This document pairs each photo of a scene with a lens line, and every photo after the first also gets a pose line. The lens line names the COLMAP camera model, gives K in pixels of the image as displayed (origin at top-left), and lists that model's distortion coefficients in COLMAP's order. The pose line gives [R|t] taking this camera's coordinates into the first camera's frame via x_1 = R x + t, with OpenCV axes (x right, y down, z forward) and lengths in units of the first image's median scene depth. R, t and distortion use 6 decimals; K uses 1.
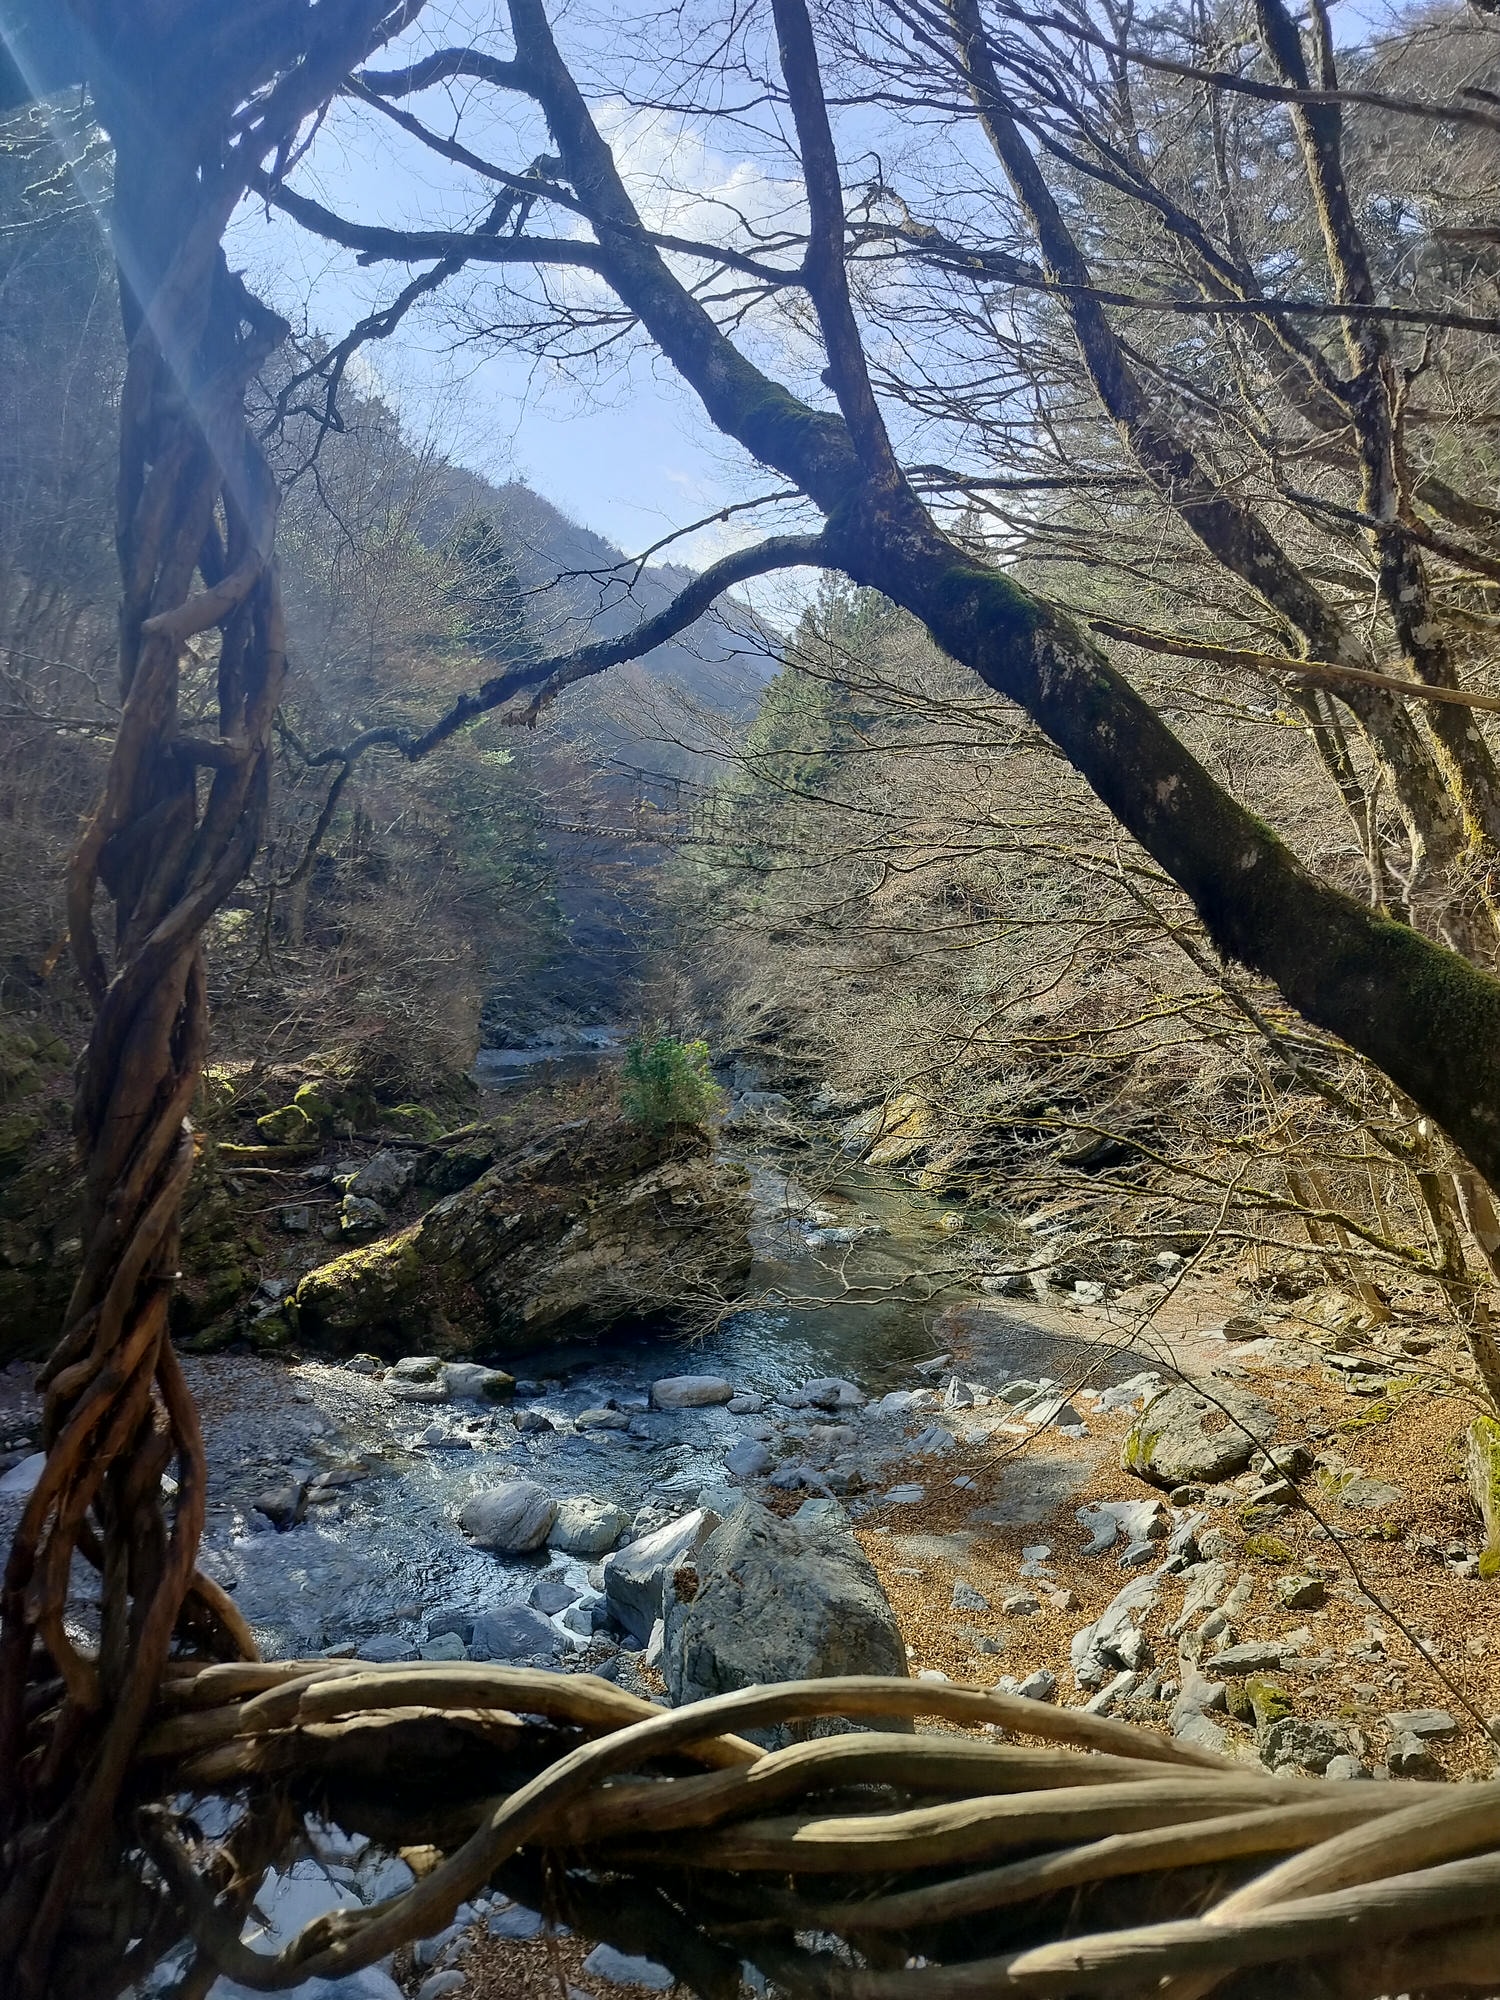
lens RADIAL K [[1366.2, 0, 750.0], [0, 1366.2, 1000.0], [0, 0, 1]] dist [0.078724, -0.120819]
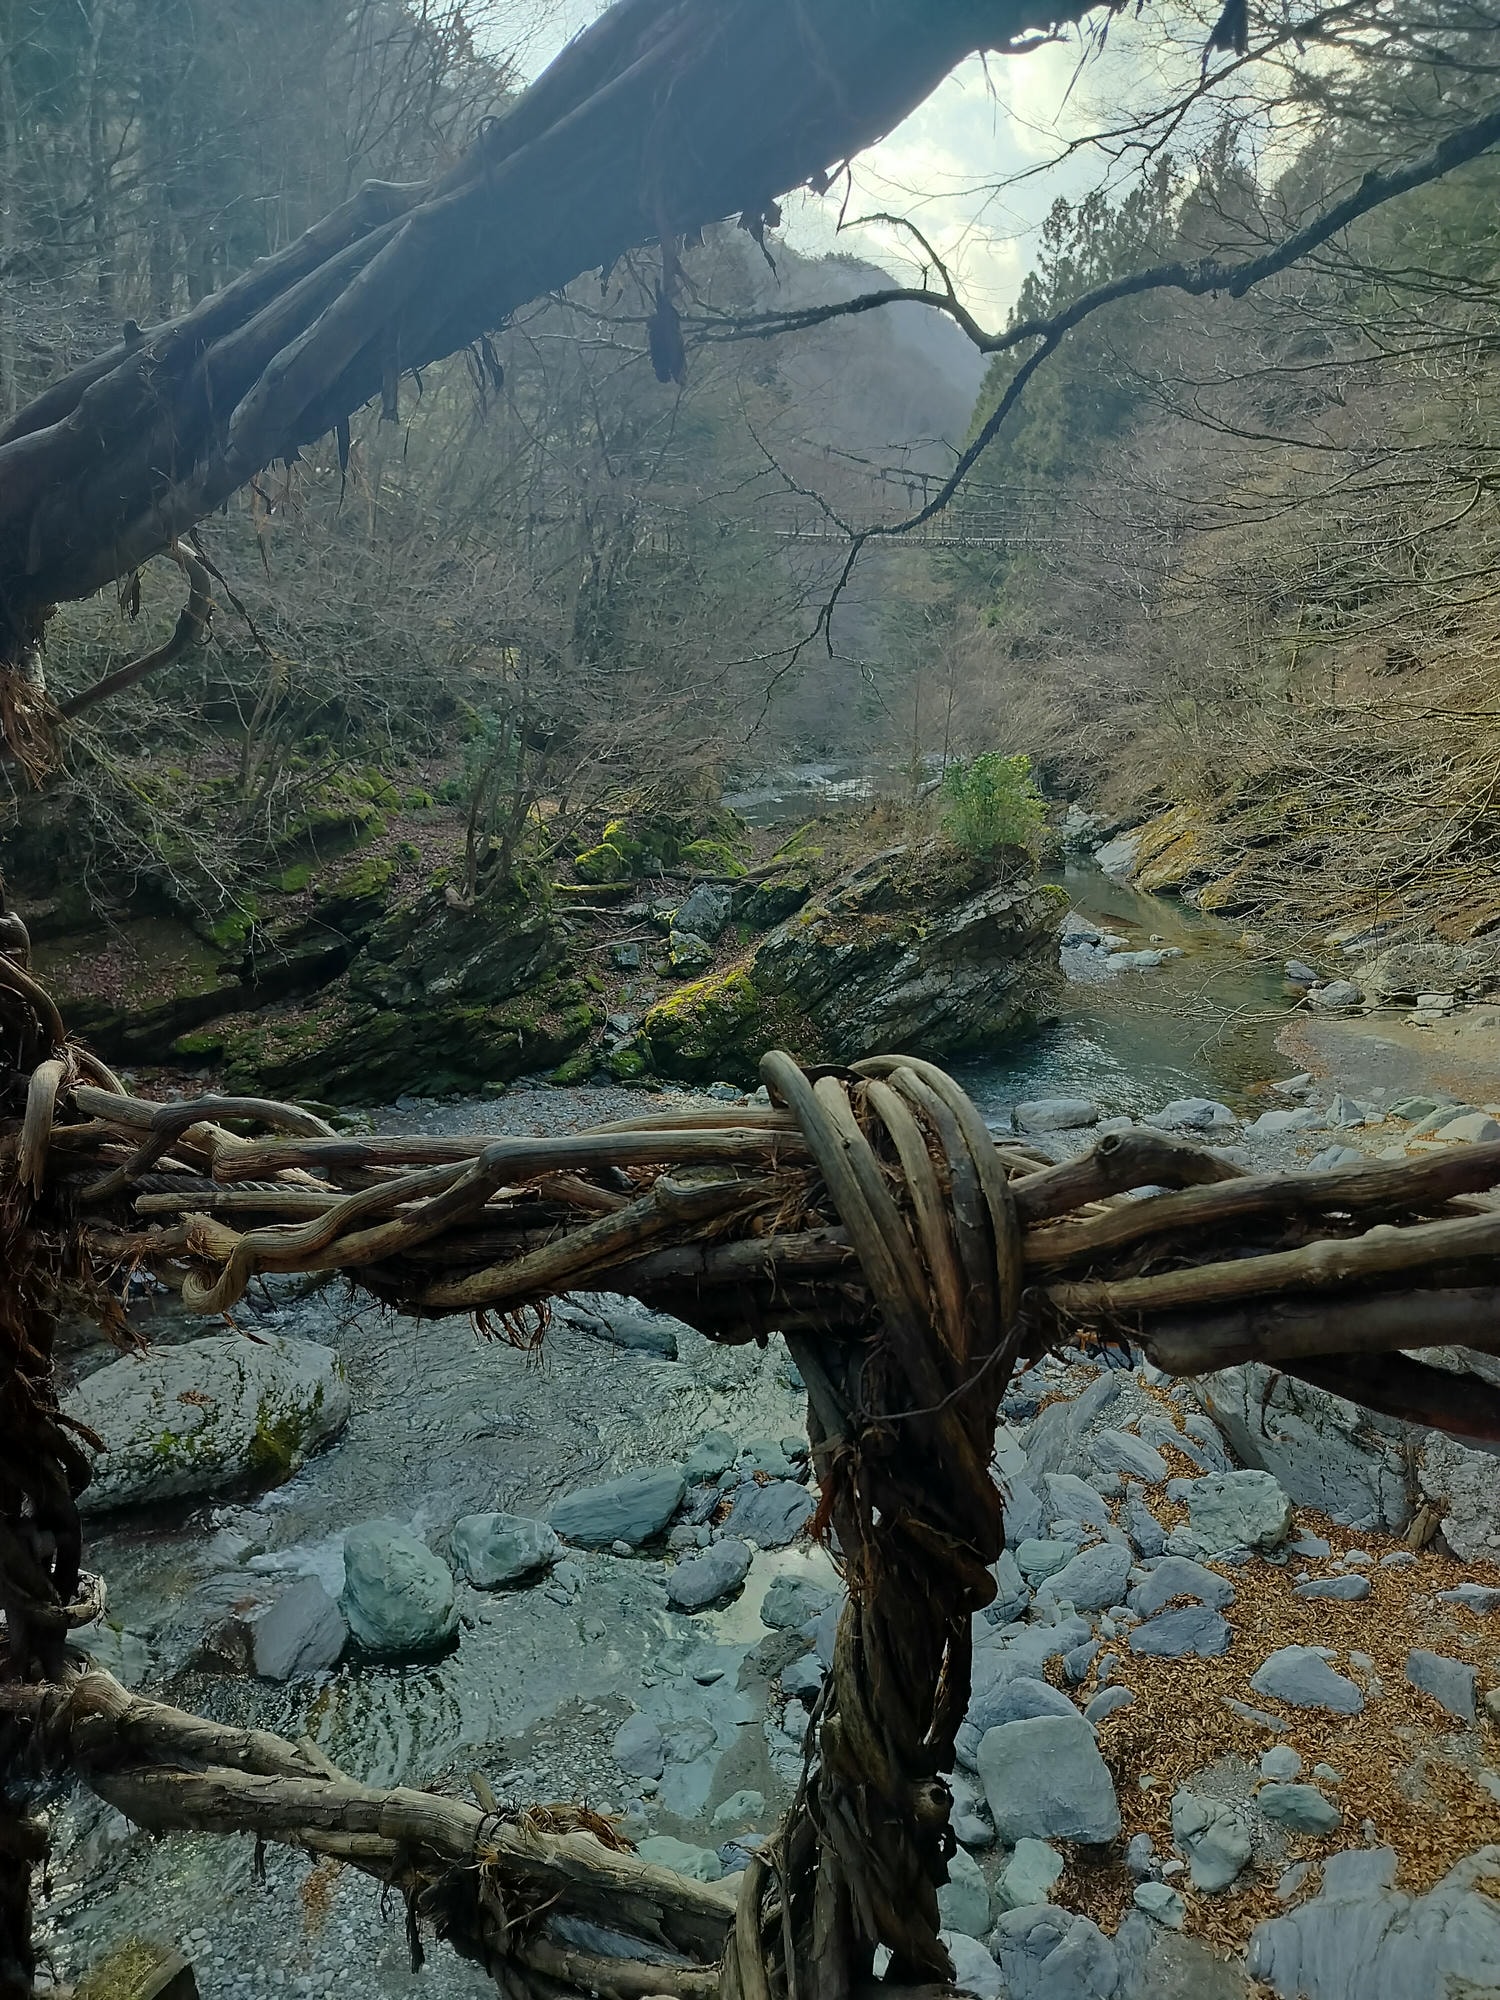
lens RADIAL K [[1343.4, 0, 750.0], [0, 1343.4, 1000.0], [0, 0, 1]] dist [0.072481, -0.001425]
pose [[0.992549, -0.029813, -0.118139, -0.125482], [0.051344, 0.981651, 0.183644, 0.015173], [0.110496, -0.188342, 0.975868, 0.047003]]
